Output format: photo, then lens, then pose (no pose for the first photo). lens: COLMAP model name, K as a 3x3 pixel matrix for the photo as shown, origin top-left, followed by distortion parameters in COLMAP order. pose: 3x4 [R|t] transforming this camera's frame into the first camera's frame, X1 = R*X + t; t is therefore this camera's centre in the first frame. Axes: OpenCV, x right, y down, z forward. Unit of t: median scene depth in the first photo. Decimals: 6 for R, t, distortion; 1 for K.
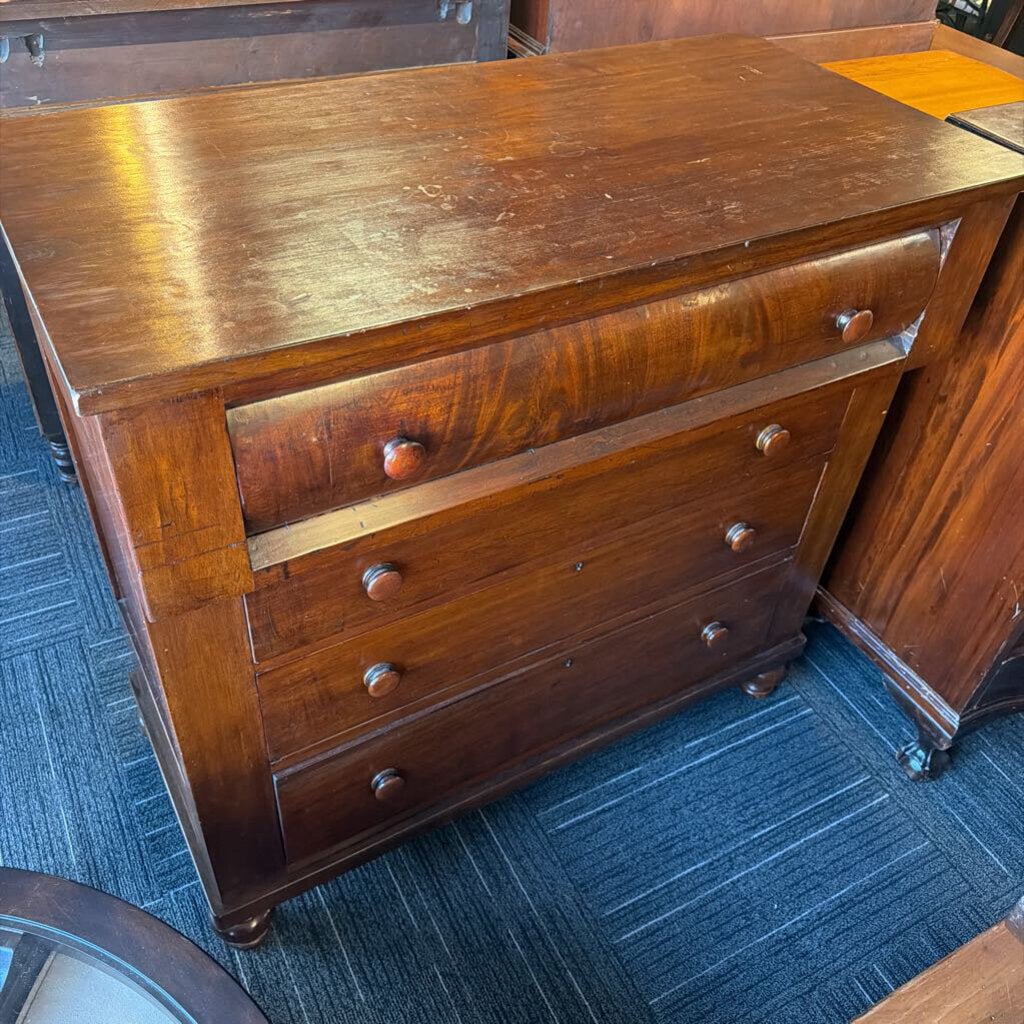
lens RADIAL K [[965.6, 0, 508.1], [0, 965.6, 512.3], [0, 0, 1]] dist [0.133240, -0.246443]
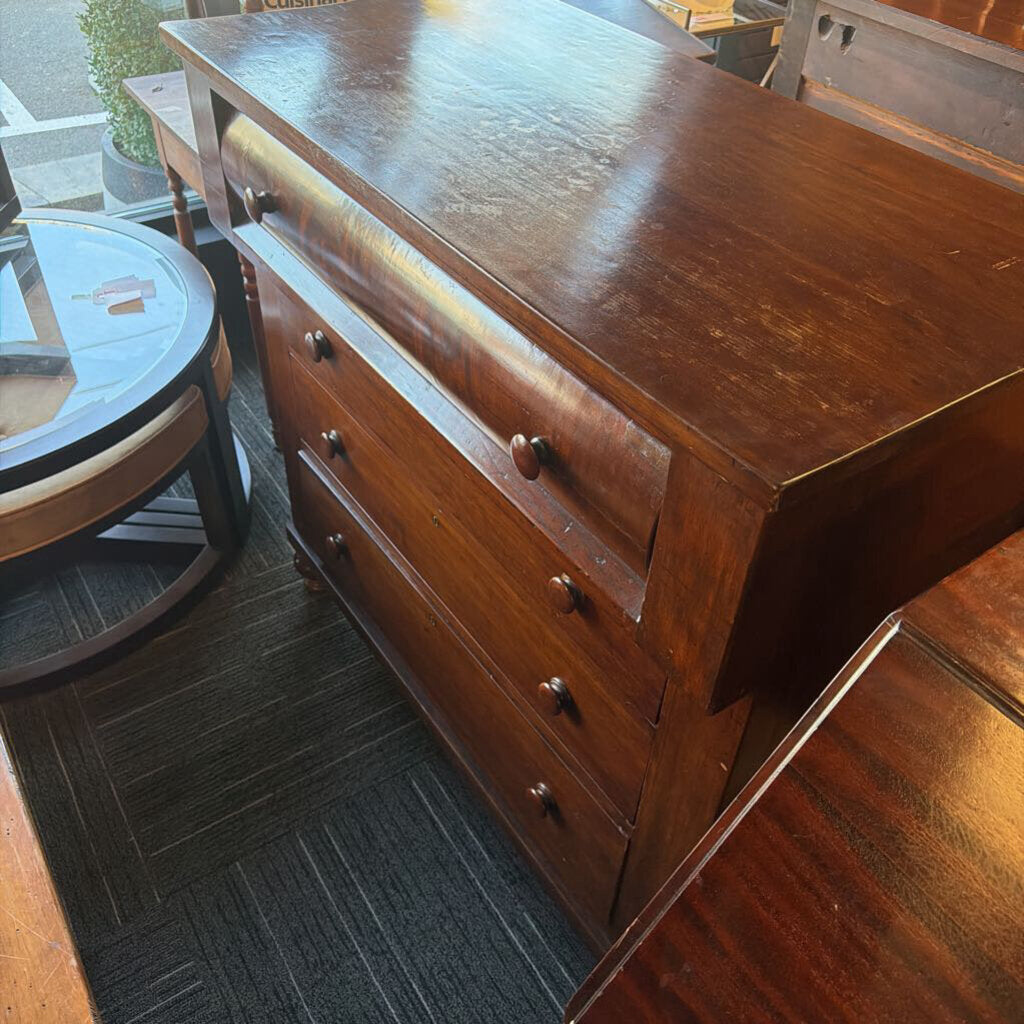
lens RADIAL K [[965.6, 0, 508.1], [0, 965.6, 512.3], [0, 0, 1]] dist [0.133240, -0.246443]
pose [[0.085815, 0.614329, -0.784369, 0.700116], [-0.688350, 0.605719, 0.399097, -0.326559], [0.720284, 0.505672, 0.474854, 0.462860]]
